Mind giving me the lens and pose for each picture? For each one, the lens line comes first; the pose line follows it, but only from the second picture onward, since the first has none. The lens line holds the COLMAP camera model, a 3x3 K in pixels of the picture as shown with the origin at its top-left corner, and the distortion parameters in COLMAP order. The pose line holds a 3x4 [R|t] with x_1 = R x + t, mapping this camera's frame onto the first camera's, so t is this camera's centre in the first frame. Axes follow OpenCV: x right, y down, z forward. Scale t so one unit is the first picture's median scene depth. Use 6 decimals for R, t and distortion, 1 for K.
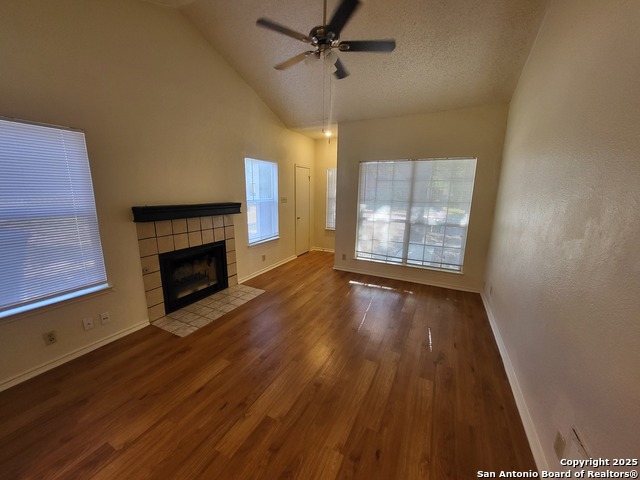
lens RADIAL K [[250.9, 0, 317.2], [0, 250.9, 243.5], [0, 0, 1]] dist [0.003740, -0.000514]
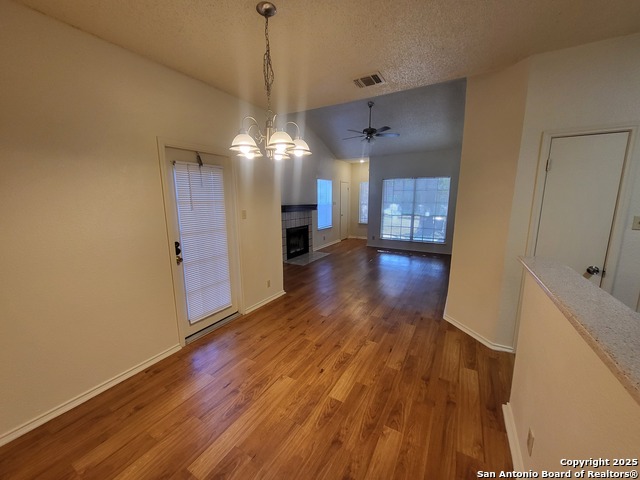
lens RADIAL K [[250.9, 0, 322.6], [0, 250.9, 237.8], [0, 0, 1]] dist [0.003740, -0.000514]
pose [[0.998958, -0.006623, -0.045150, -0.166437], [0.004333, 0.998708, -0.050631, 0.151126], [0.045427, 0.050383, 0.997696, -0.697200]]
